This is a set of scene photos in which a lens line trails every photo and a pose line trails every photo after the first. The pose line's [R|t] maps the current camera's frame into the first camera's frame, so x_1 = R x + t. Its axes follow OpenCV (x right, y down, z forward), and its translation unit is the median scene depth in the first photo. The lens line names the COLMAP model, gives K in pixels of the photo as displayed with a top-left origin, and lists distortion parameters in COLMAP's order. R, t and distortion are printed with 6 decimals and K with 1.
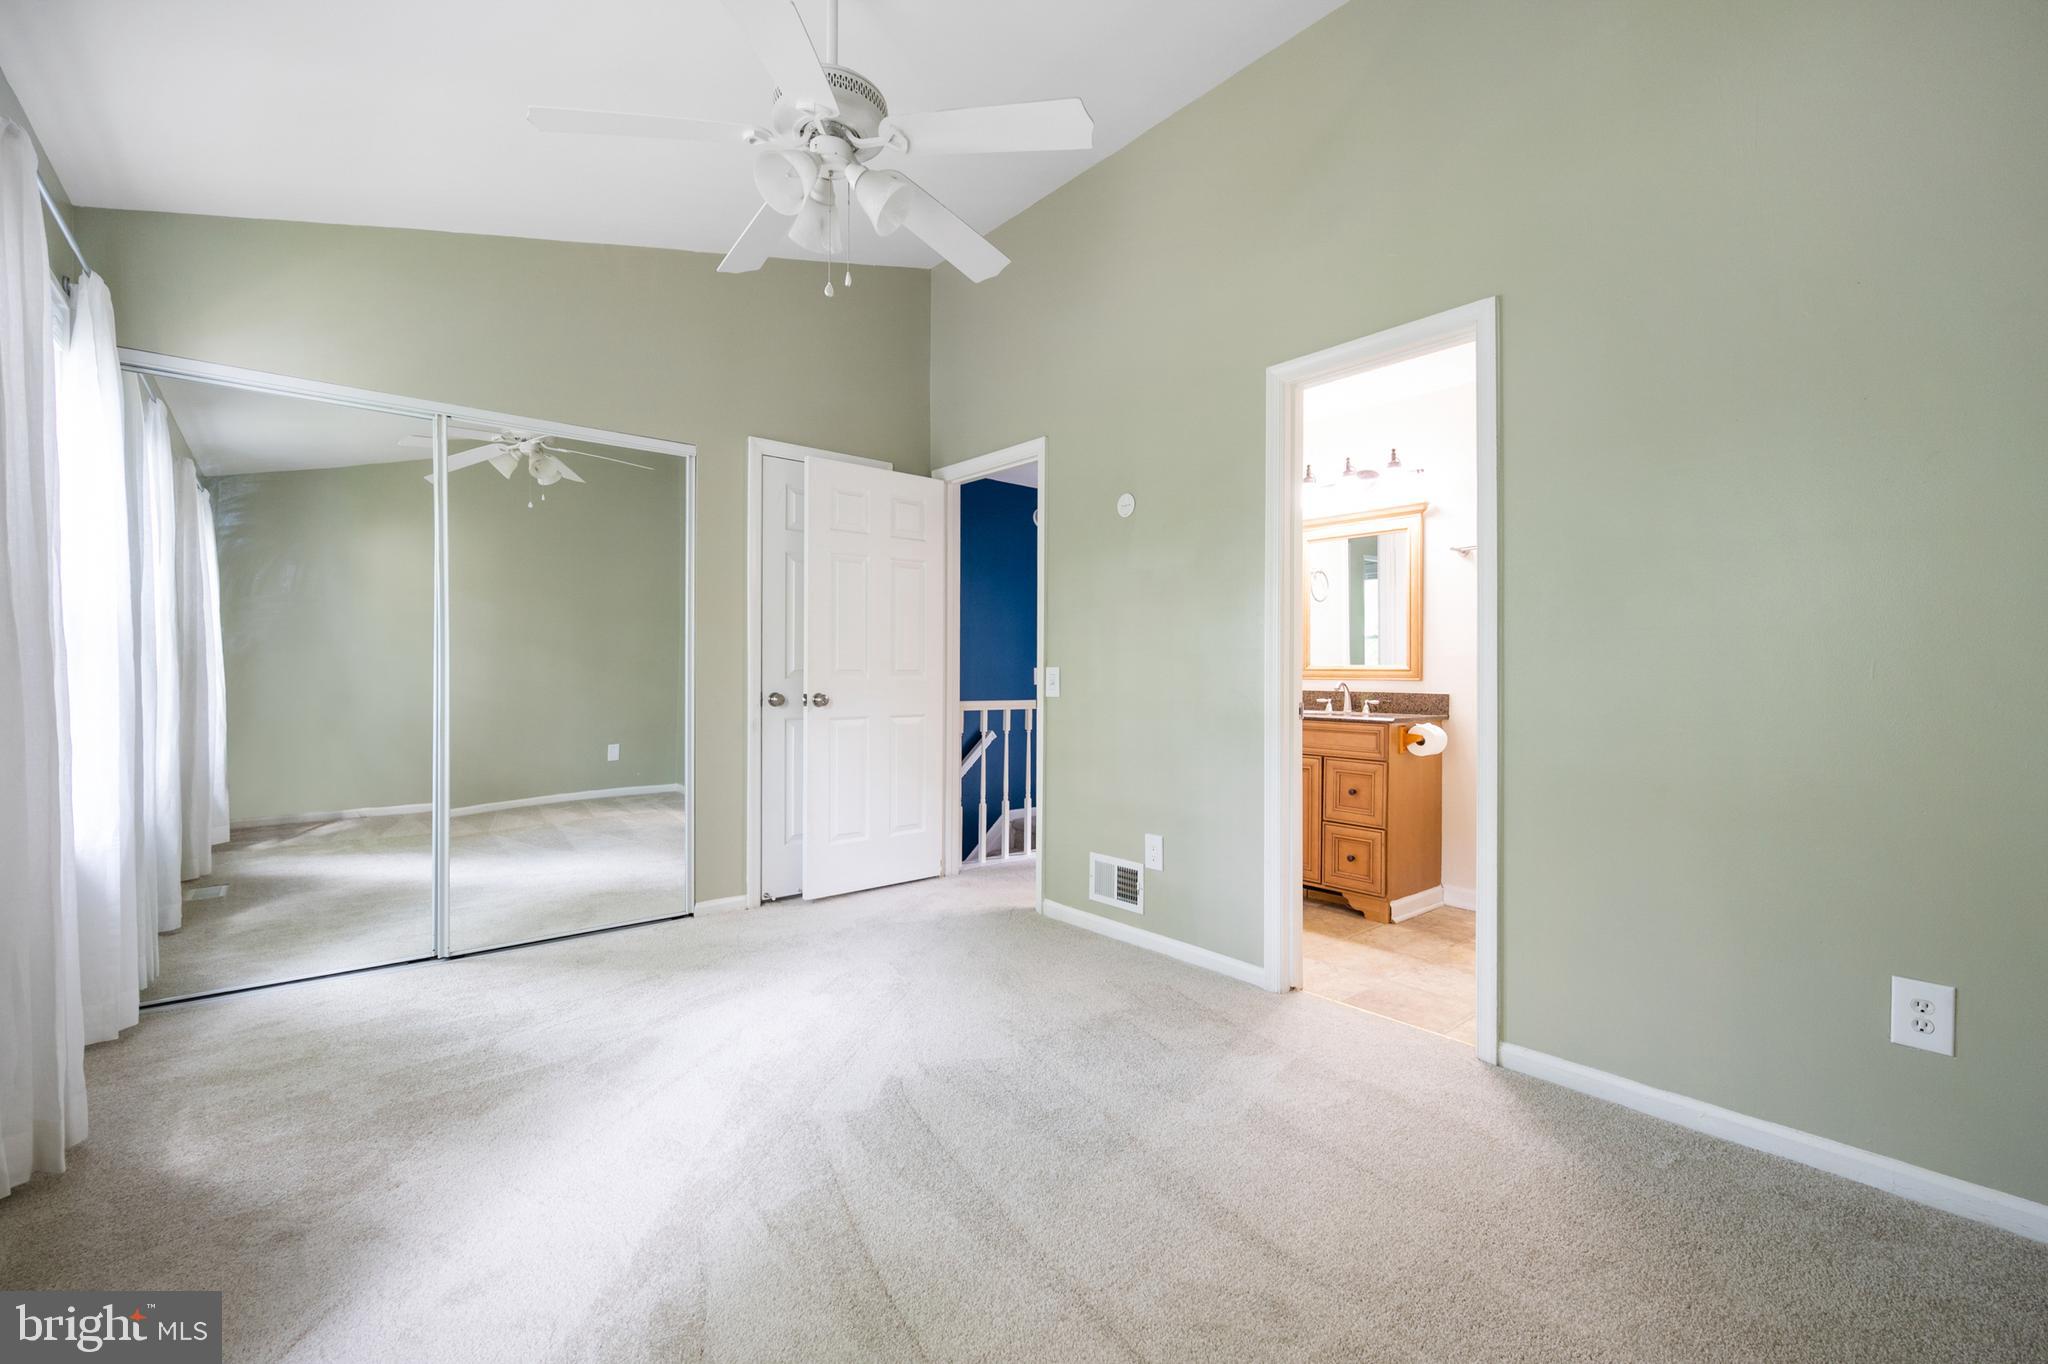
lens RADIAL K [[817.3, 0, 1033.9], [0, 817.3, 690.1], [0, 0, 1]] dist [-0.003423, 0.000347]
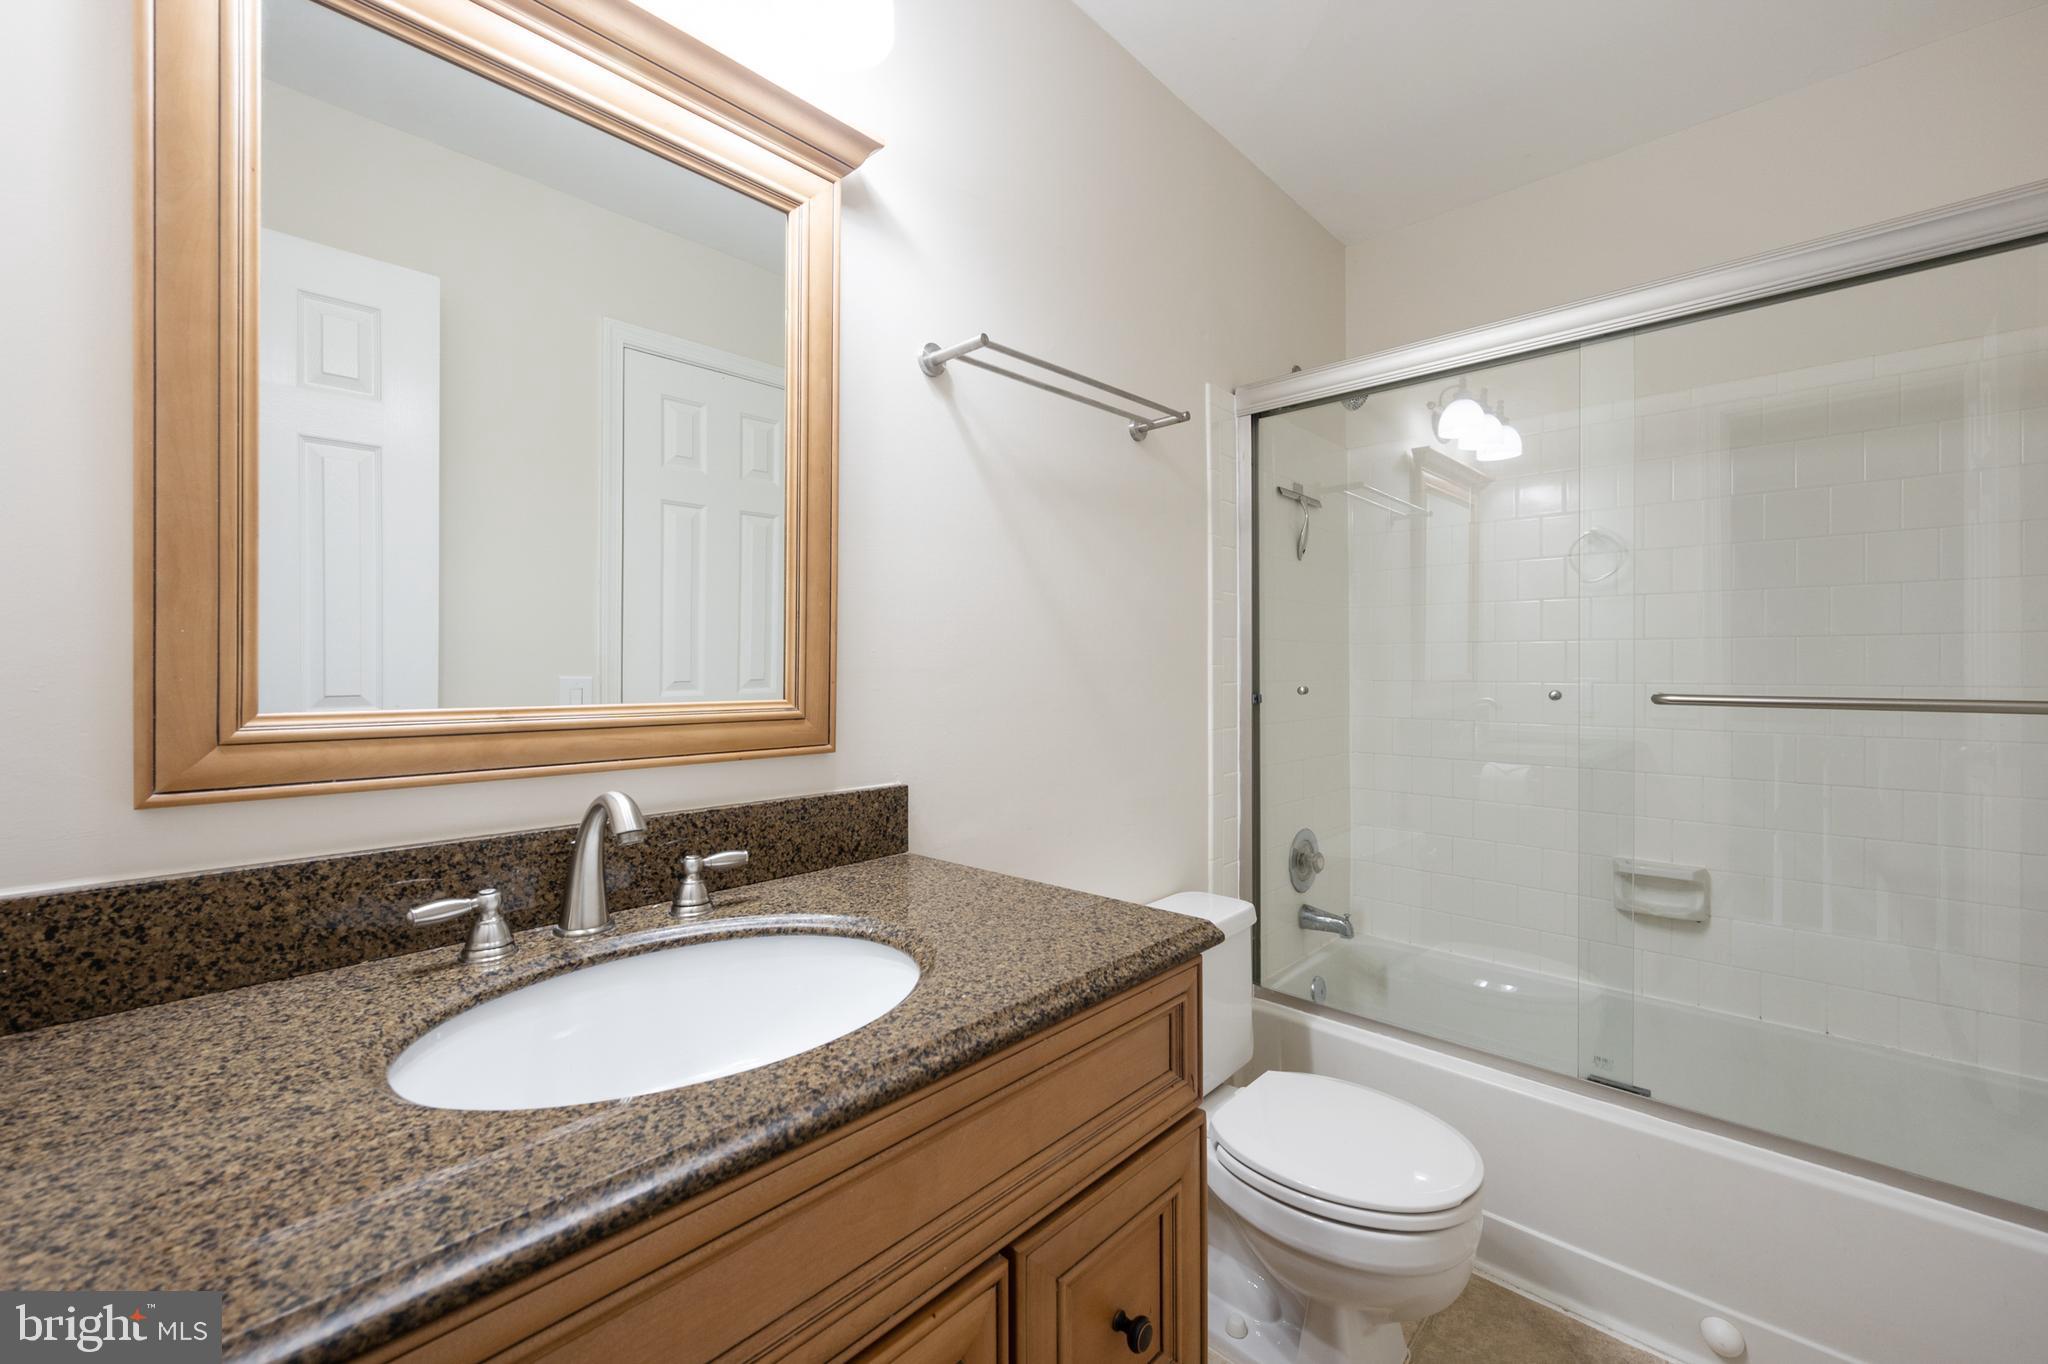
lens RADIAL K [[817.3, 0, 1027.2], [0, 817.3, 673.8], [0, 0, 1]] dist [-0.003423, 0.000347]
pose [[-0.116041, -0.007320, 0.993217, 0.166273], [0.018100, 0.999791, 0.009484, -0.040397], [-0.993079, 0.019078, -0.115884, 0.944676]]
